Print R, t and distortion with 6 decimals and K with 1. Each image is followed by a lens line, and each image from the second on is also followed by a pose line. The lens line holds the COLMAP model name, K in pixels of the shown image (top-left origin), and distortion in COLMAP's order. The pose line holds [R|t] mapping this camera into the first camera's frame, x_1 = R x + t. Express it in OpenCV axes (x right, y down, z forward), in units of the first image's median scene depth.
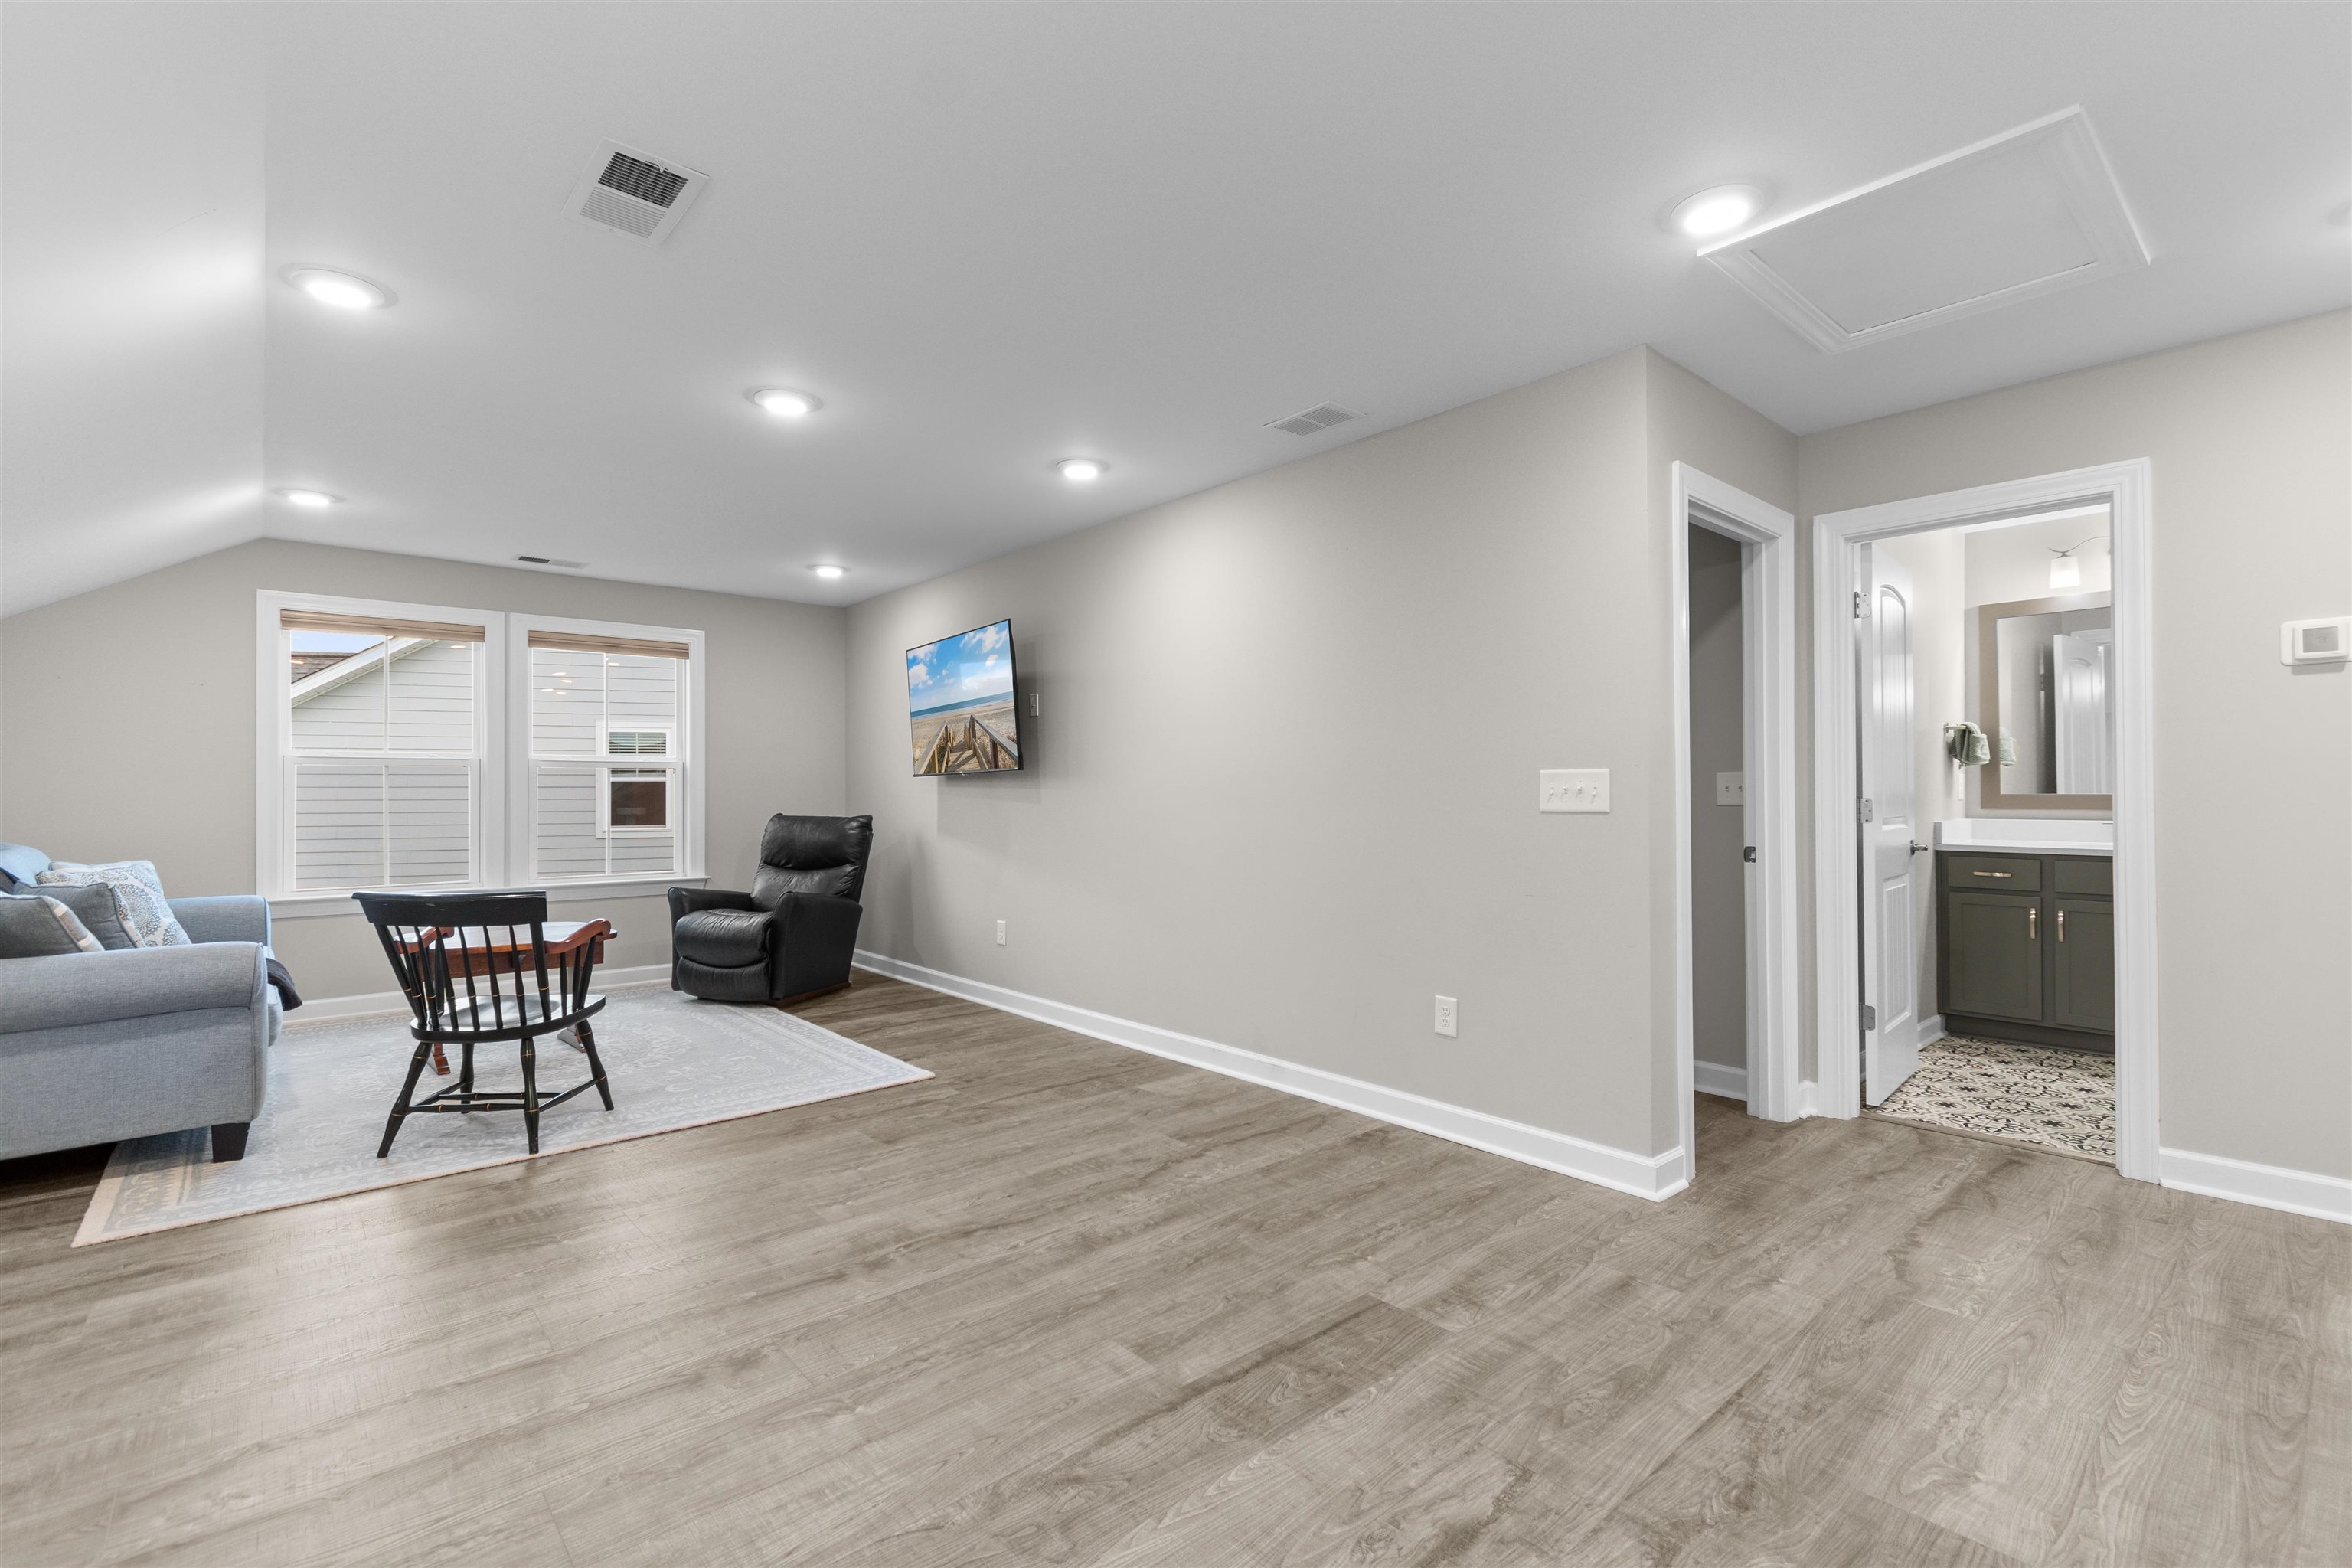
lens RADIAL K [[1062.6, 0, 1176.0], [0, 1062.6, 784.0], [0, 0, 1]] dist [0.003226, 0.000176]
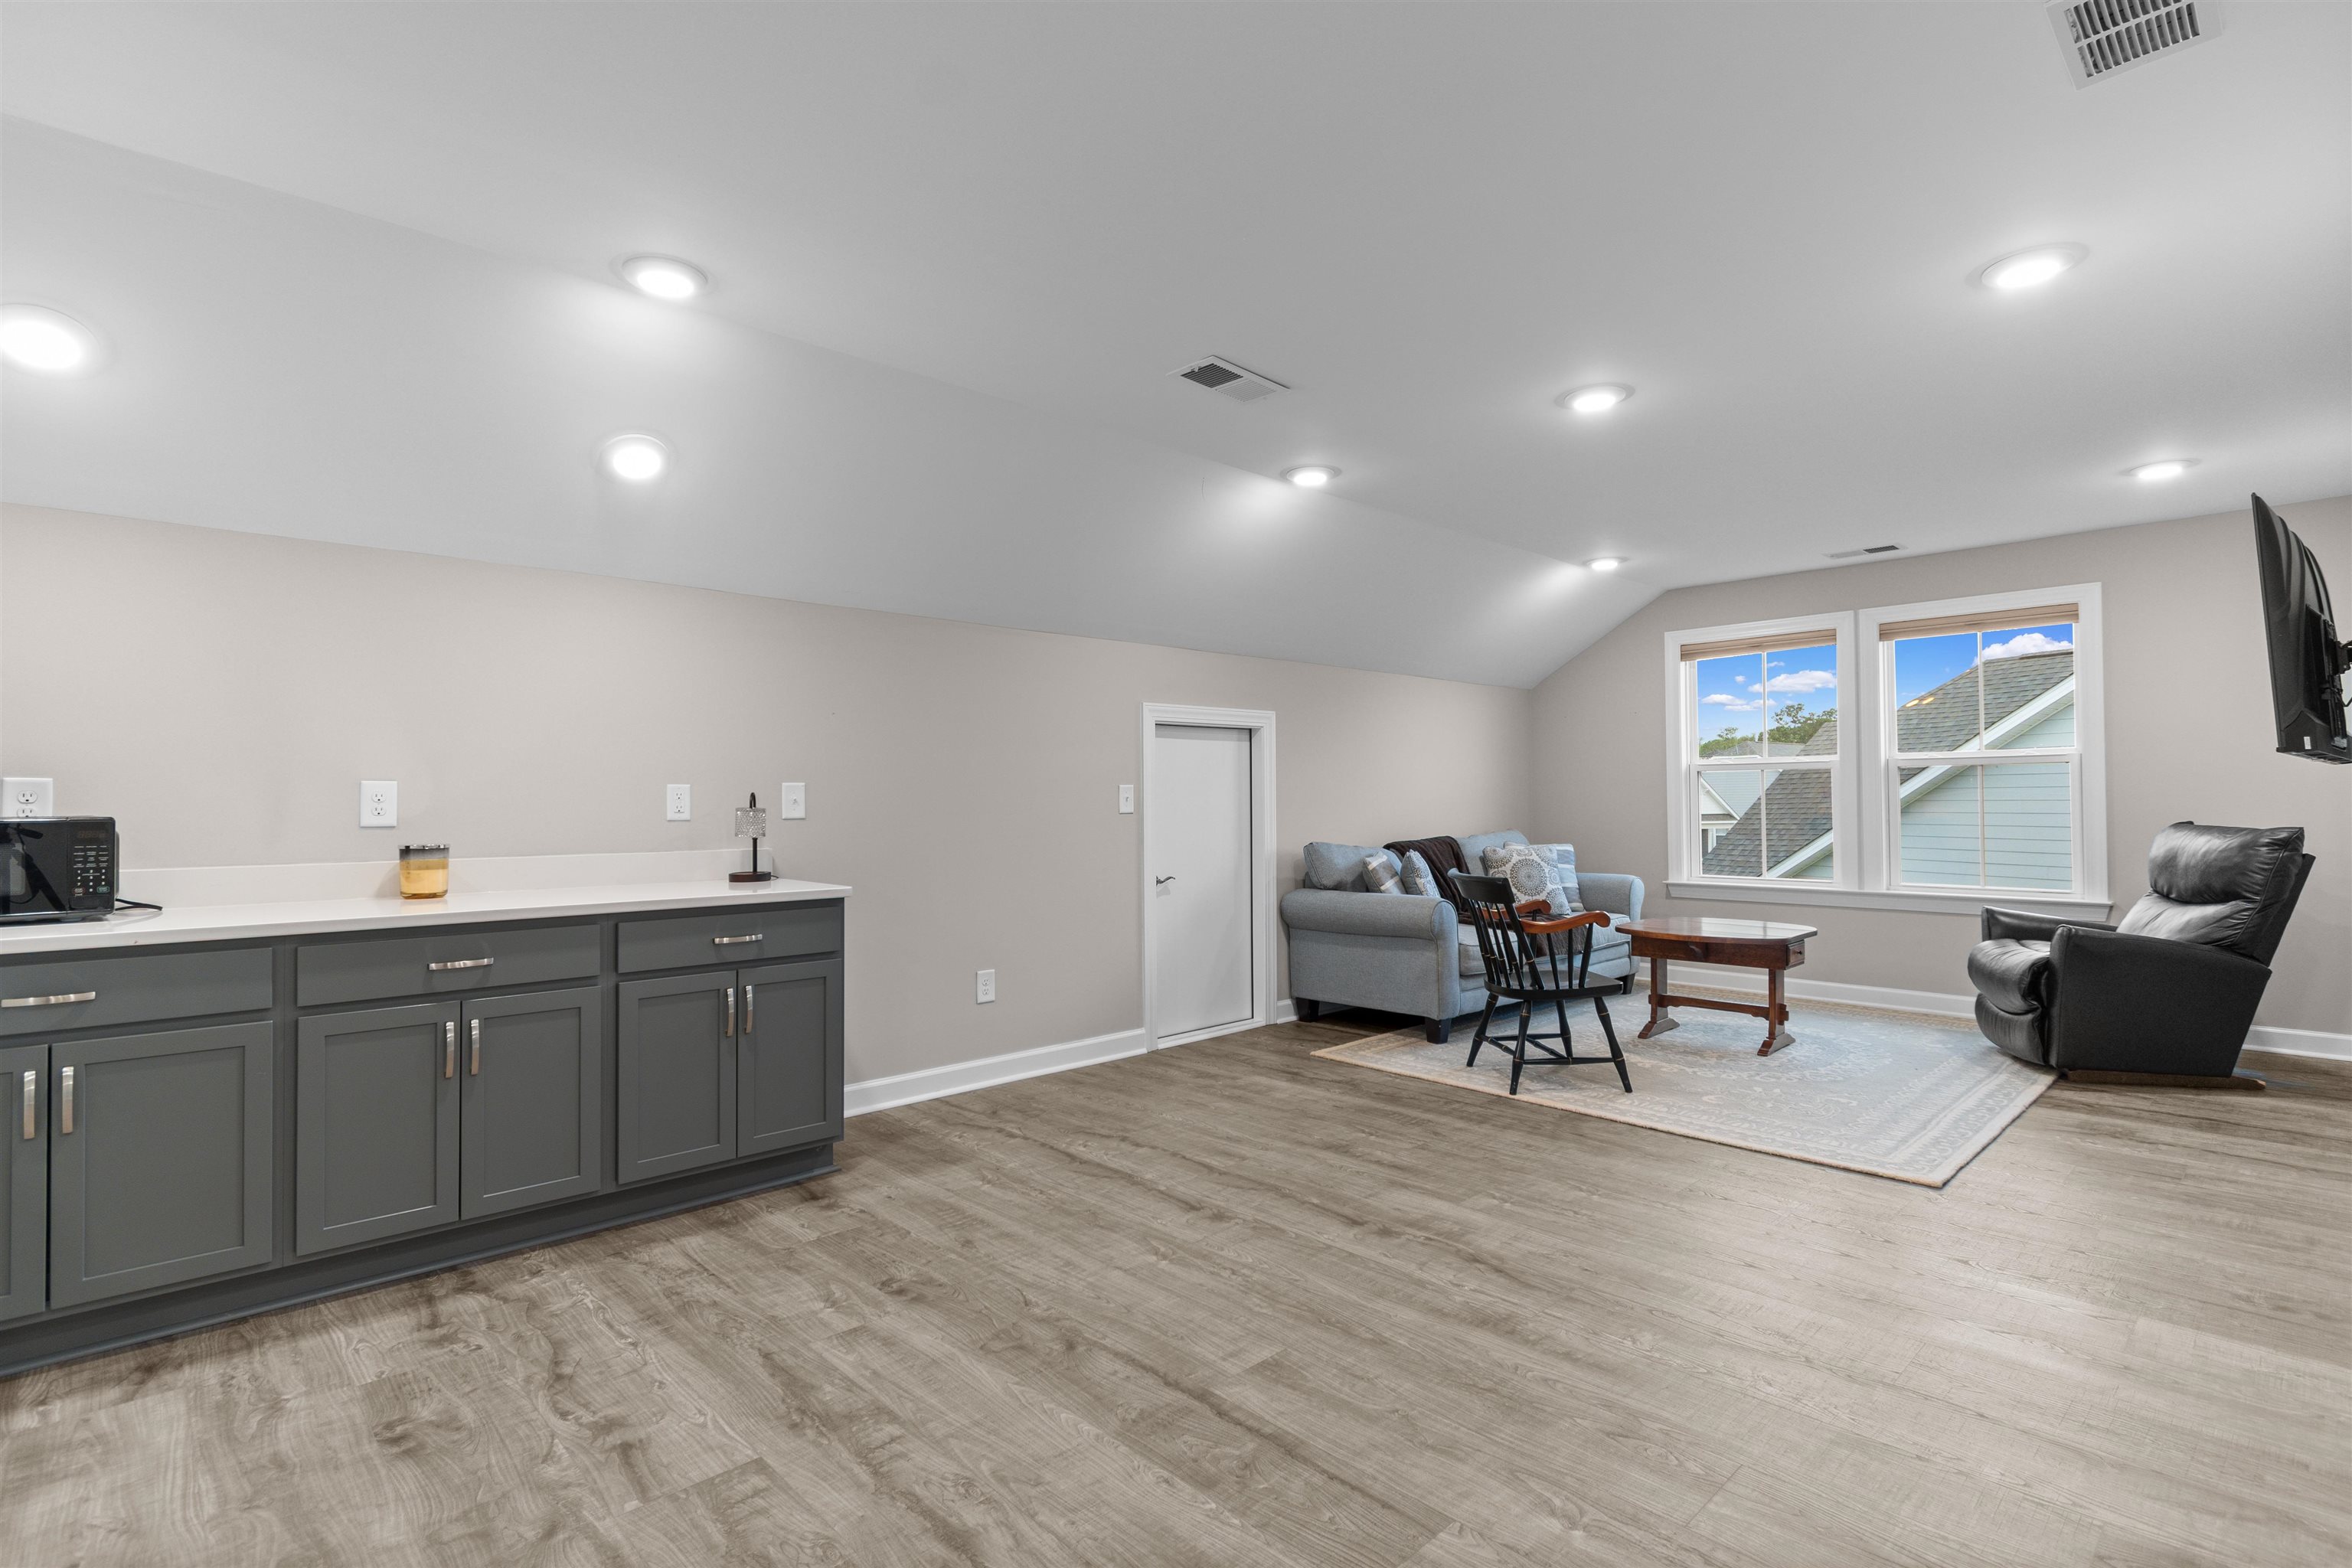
lens RADIAL K [[1113.2, 0, 1176.9], [0, 1113.2, 805.1], [0, 0, 1]] dist [0.002473, 0.000357]
pose [[0.031477, 0.006811, -0.999481, 0.653728], [0.016682, 0.999834, 0.007339, 0.001019], [0.999365, -0.016905, 0.031359, 0.582457]]
